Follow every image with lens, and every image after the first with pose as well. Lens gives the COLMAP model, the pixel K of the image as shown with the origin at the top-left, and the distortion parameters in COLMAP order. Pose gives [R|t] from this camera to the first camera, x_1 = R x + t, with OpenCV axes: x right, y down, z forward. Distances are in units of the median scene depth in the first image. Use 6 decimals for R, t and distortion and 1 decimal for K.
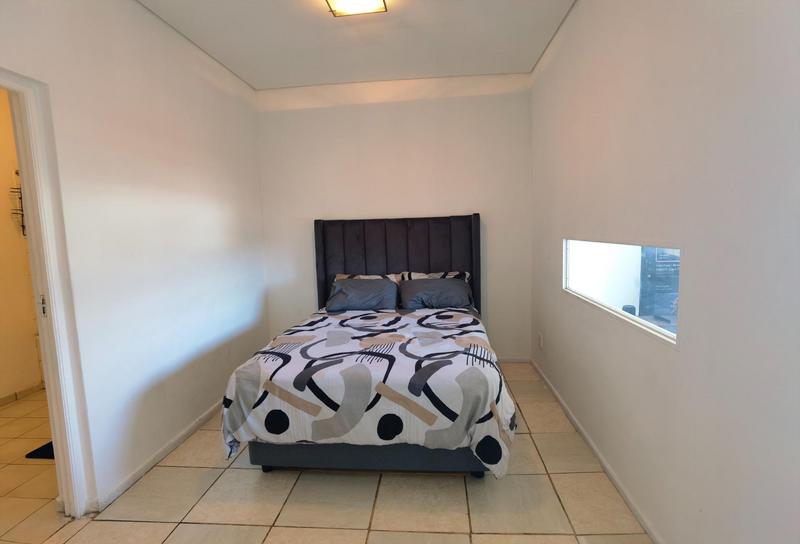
lens RADIAL K [[420.7, 0, 400.0], [0, 420.7, 272.0], [0, 0, 1]] dist [0.000076, -0.000016]
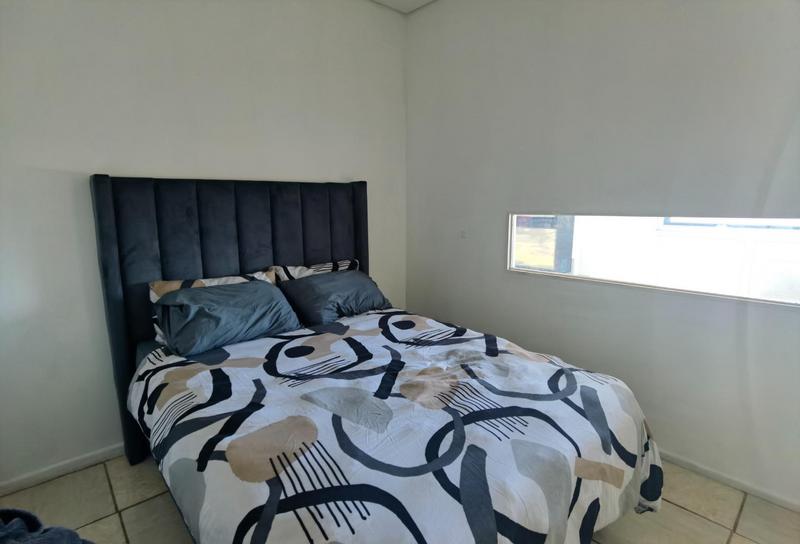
lens RADIAL K [[424.5, 0, 400.0], [0, 424.5, 272.0], [0, 0, 1]] dist [-0.002580, -0.000265]
pose [[0.685555, -0.097105, 0.721516, -0.326500], [0.068771, 0.995271, 0.068604, -0.023916], [-0.724766, 0.002587, 0.688990, 0.427852]]
